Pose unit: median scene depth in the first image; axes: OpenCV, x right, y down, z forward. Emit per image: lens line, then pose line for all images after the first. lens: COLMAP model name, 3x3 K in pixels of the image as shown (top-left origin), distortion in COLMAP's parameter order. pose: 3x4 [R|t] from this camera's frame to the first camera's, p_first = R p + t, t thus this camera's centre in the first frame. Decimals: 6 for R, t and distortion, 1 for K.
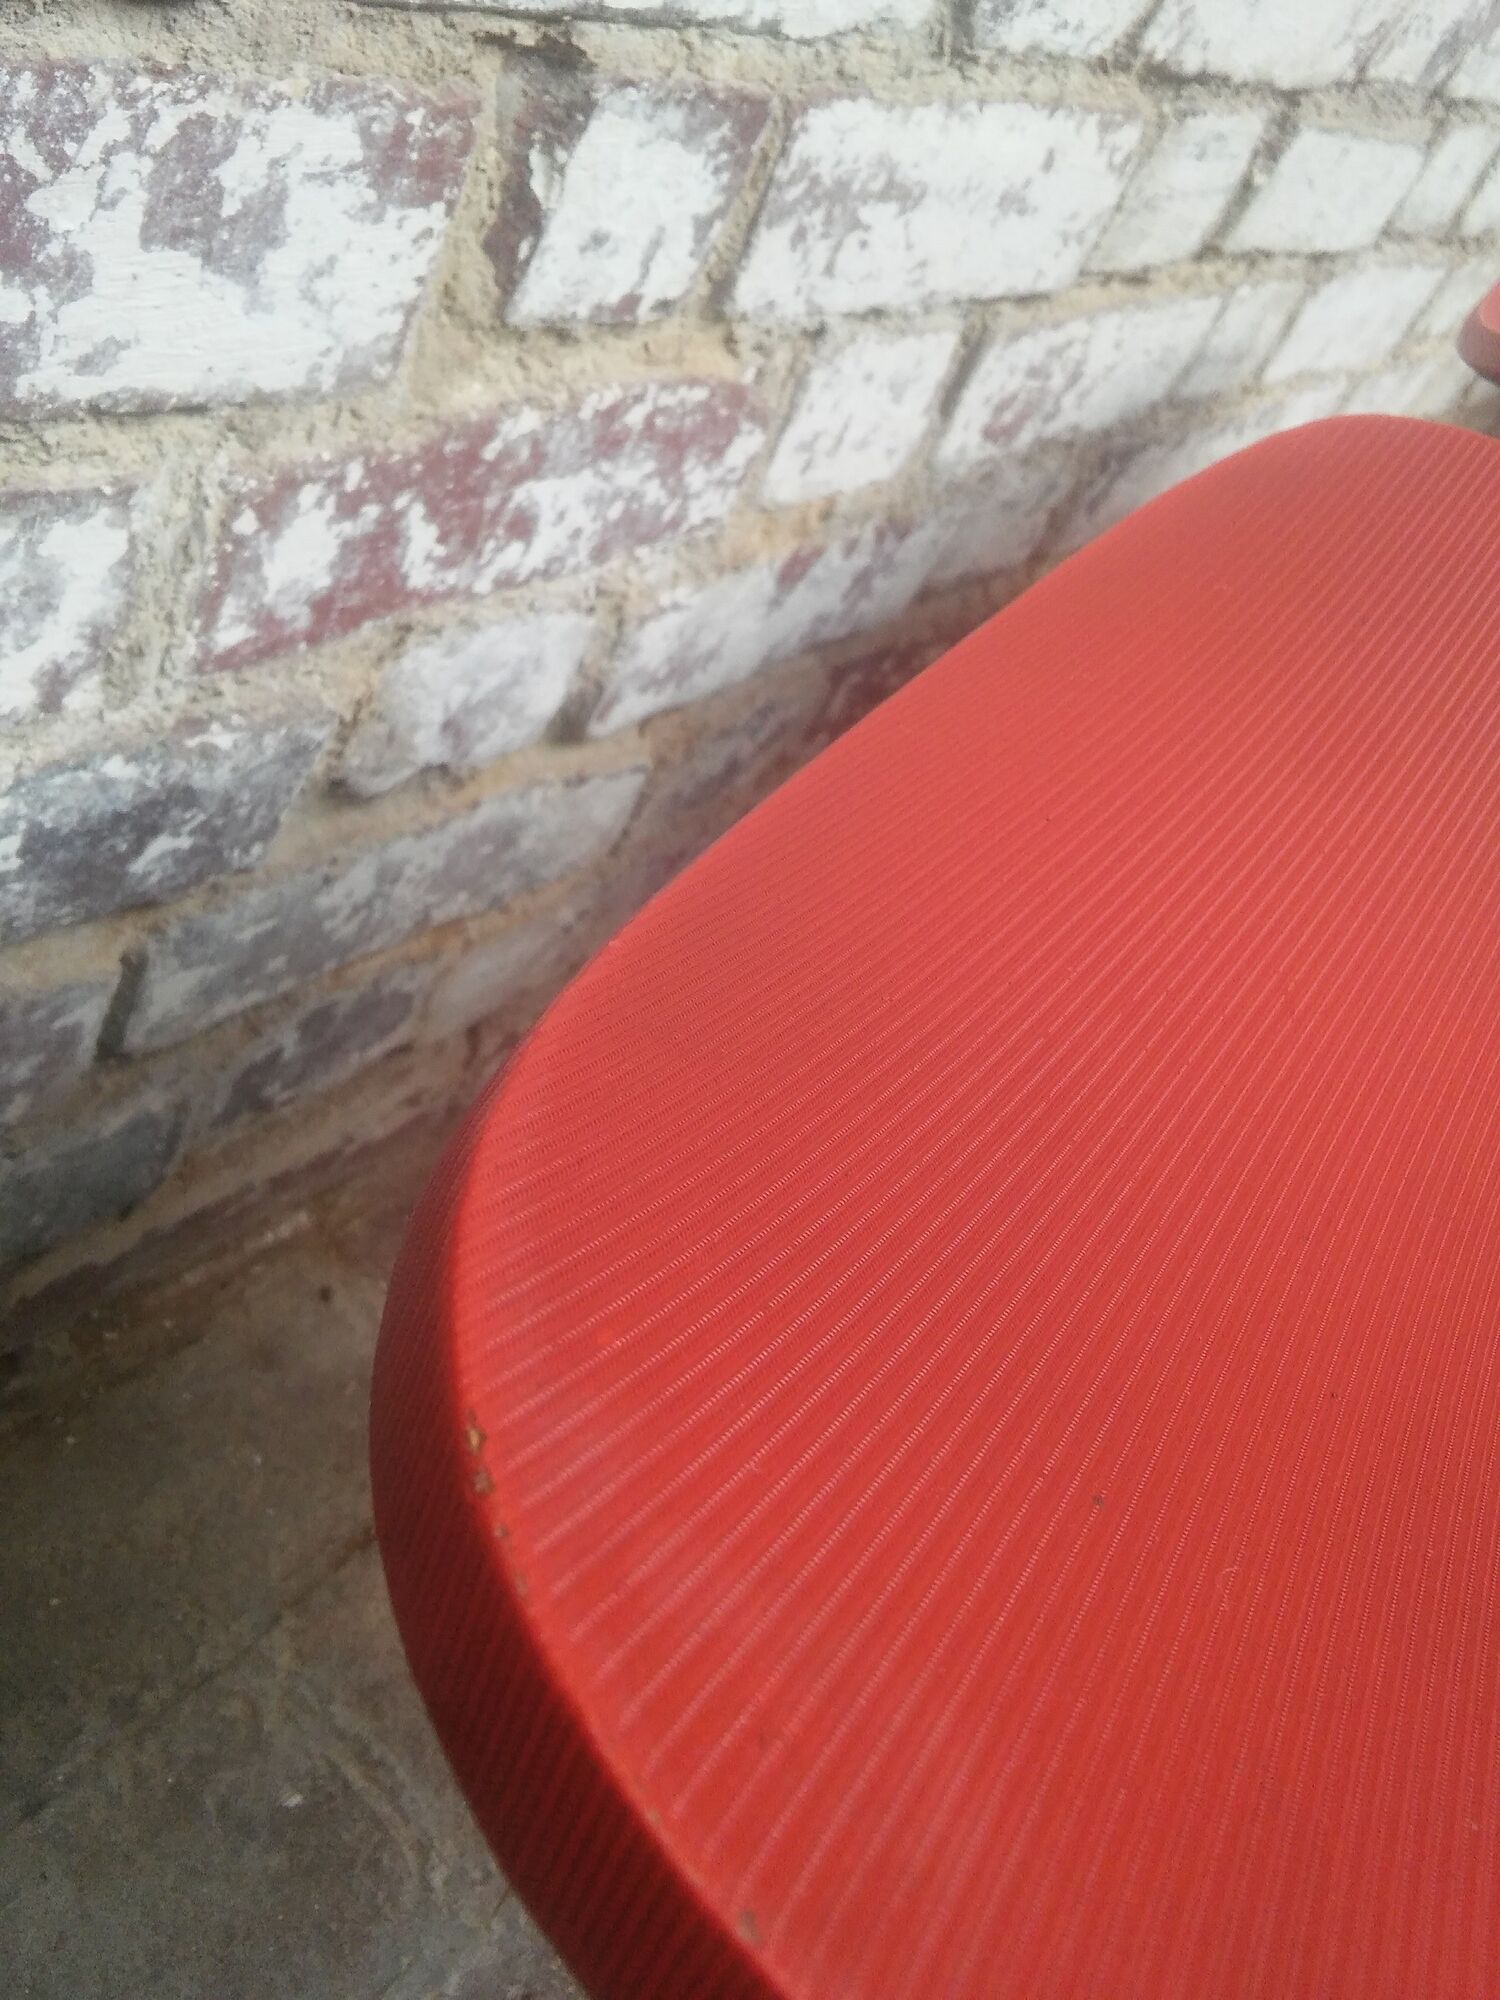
lens RADIAL K [[1772.9, 0, 728.3], [0, 1772.9, 987.2], [0, 0, 1]] dist [0.082897, -0.153834]
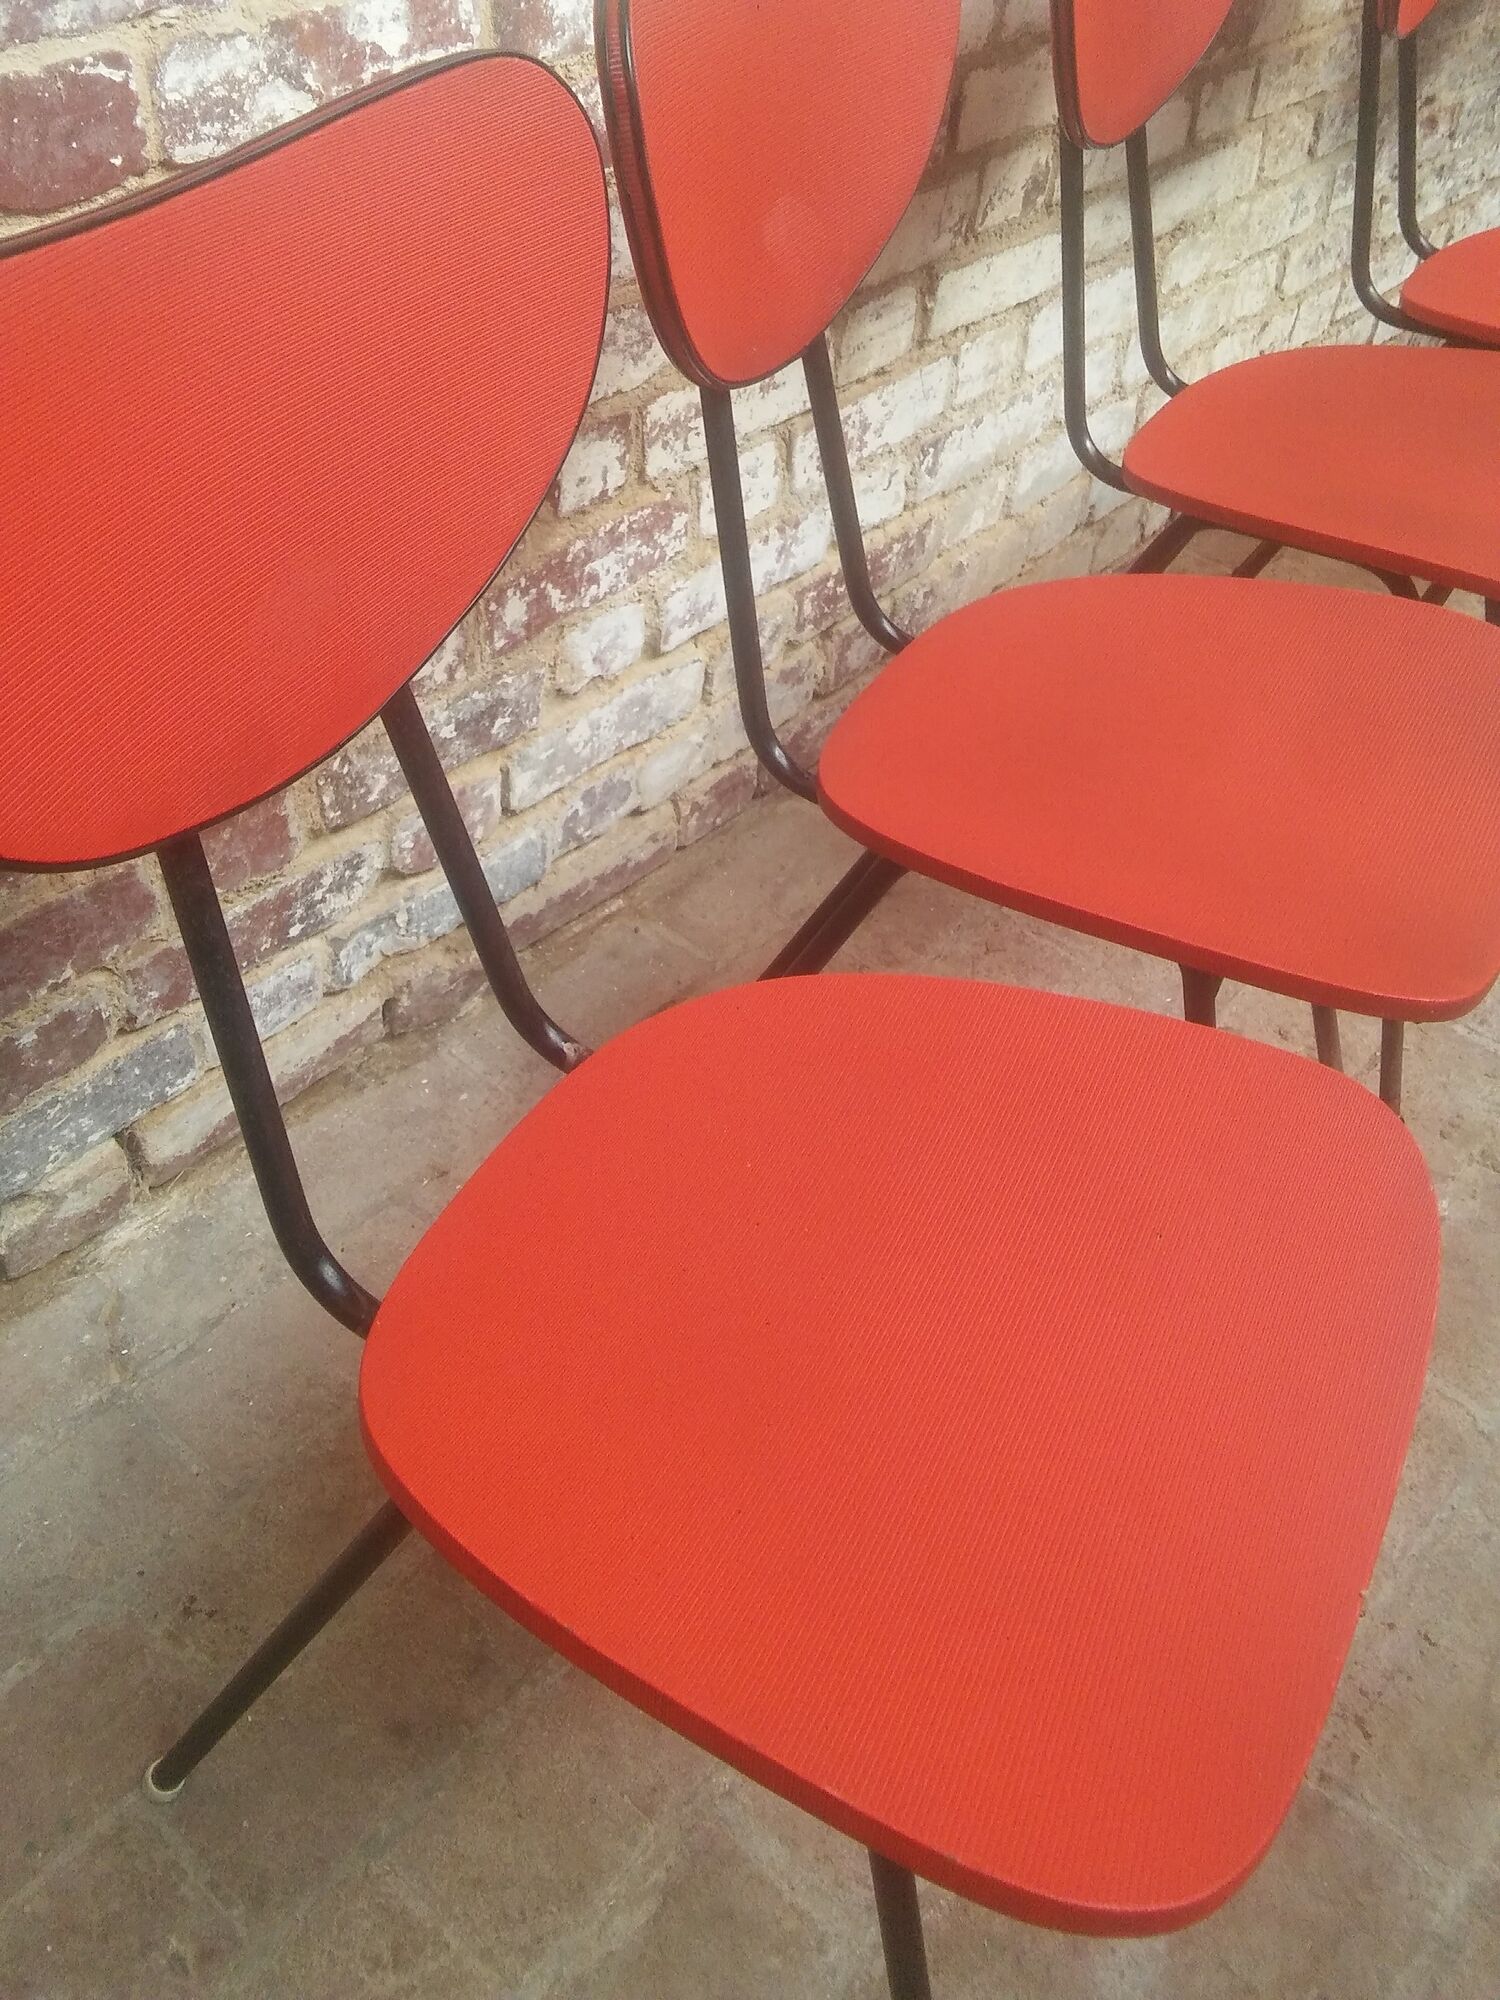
lens RADIAL K [[1772.9, 0, 731.8], [0, 1772.9, 1013.8], [0, 0, 1]] dist [0.082897, -0.153834]
pose [[0.935276, -0.227633, -0.271003, 0.671702], [0.230730, 0.972795, -0.020827, 0.498544], [0.268371, -0.043049, 0.962353, -1.611097]]
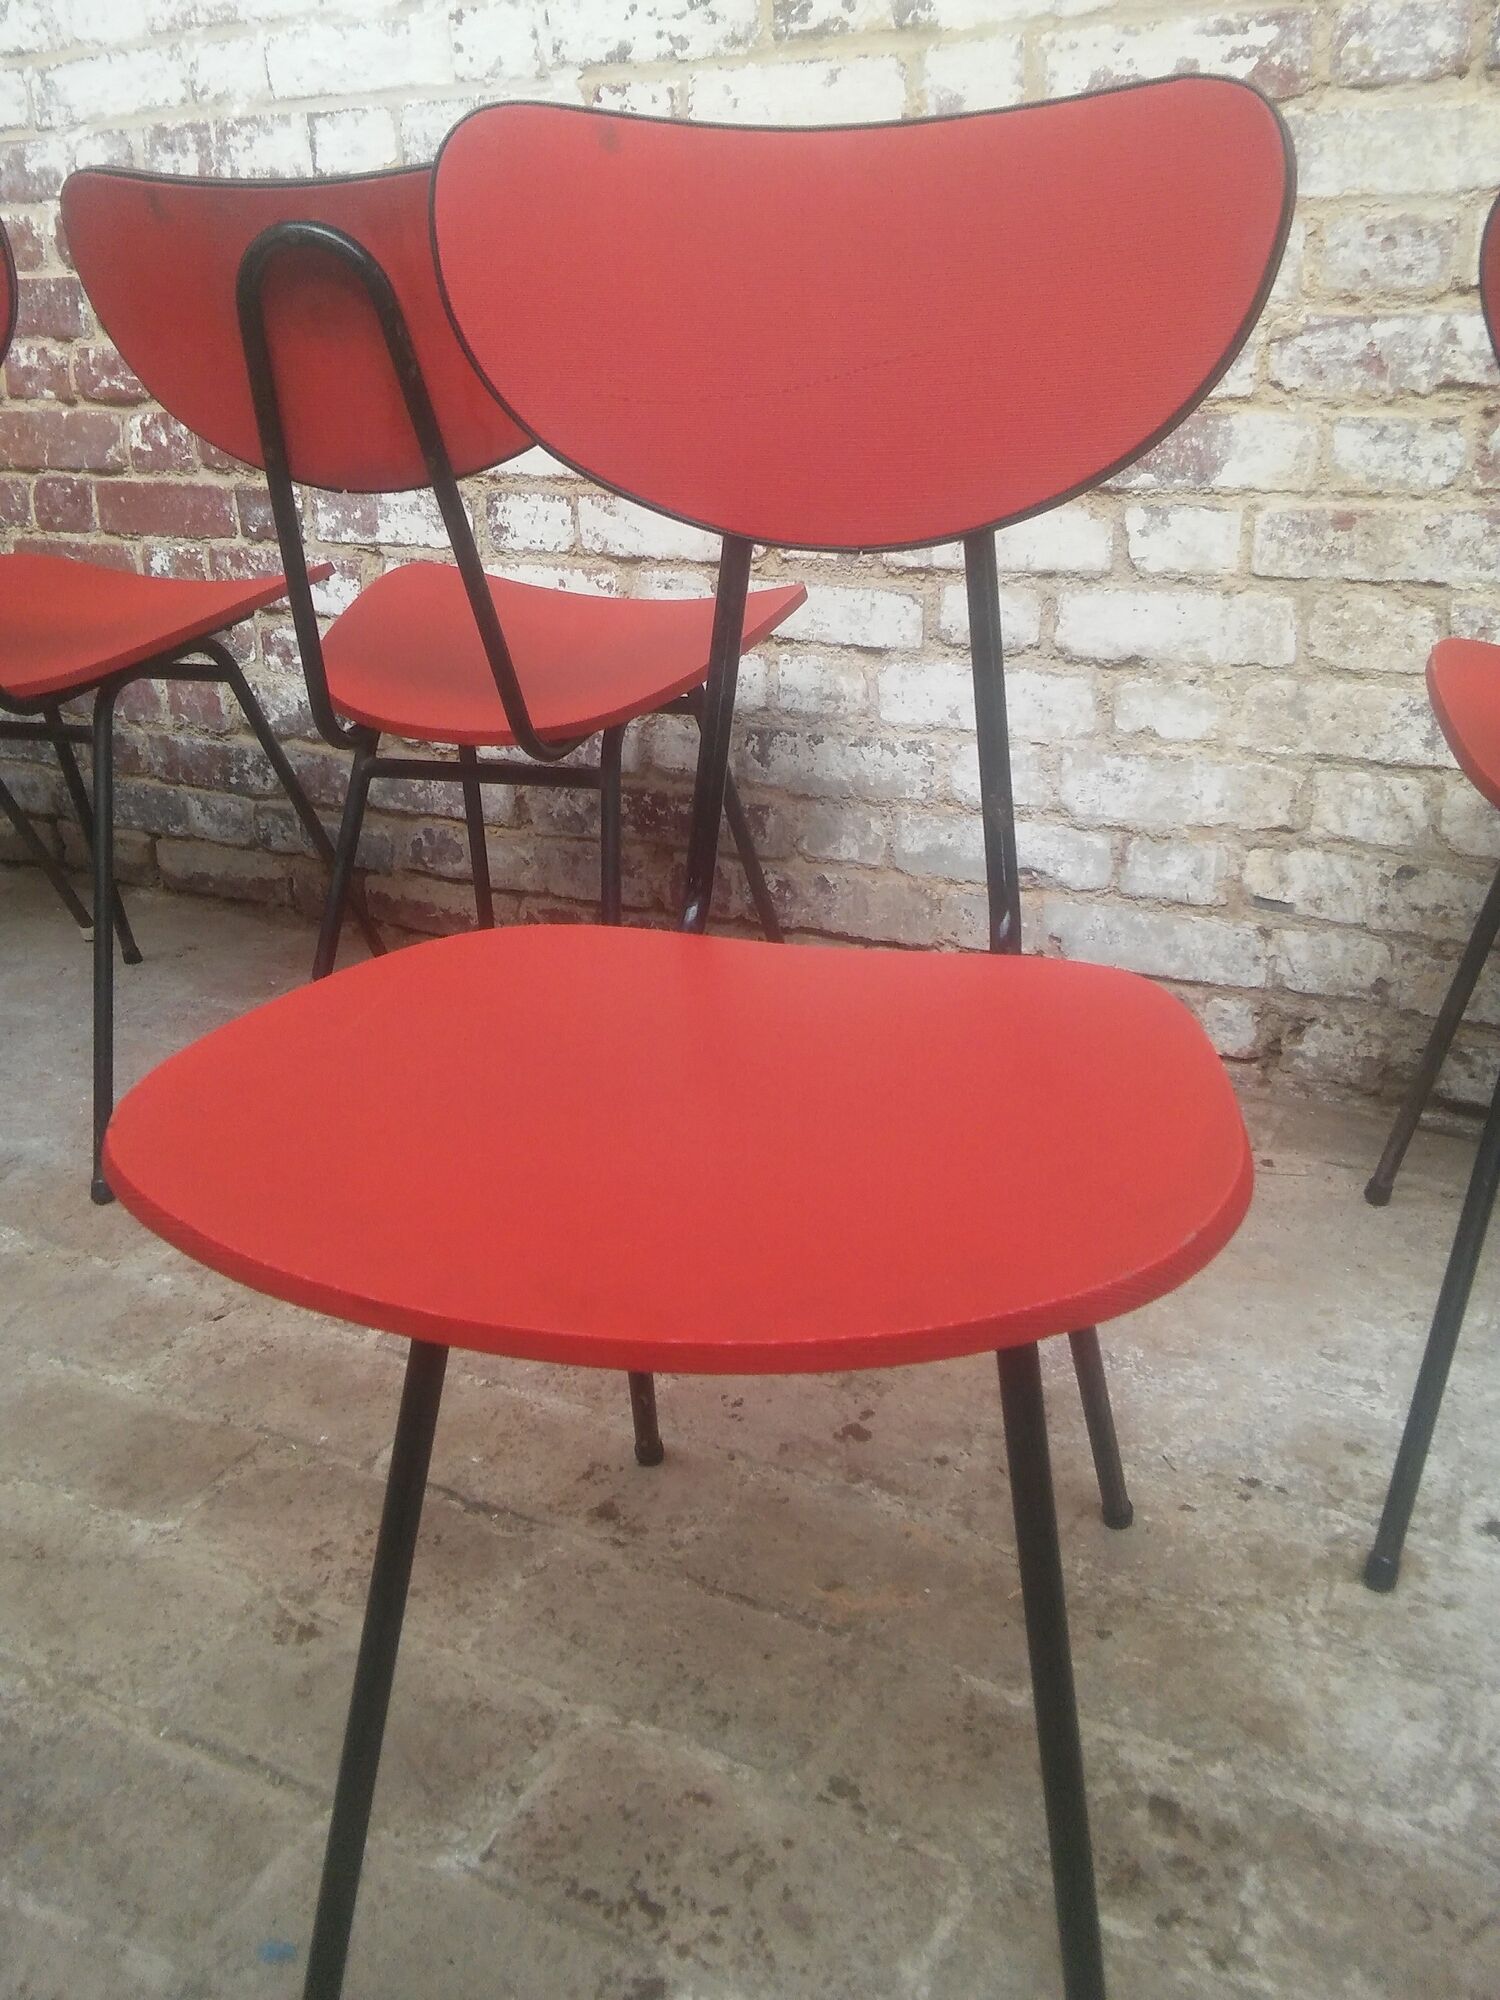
lens RADIAL K [[1772.9, 0, 728.5], [0, 1772.9, 1004.4], [0, 0, 1]] dist [0.082897, -0.153834]
pose [[0.151057, -0.035325, -0.987894, 4.013380], [-0.586306, 0.801404, -0.118308, 0.430484], [0.795881, 0.597080, 0.100347, 1.614567]]
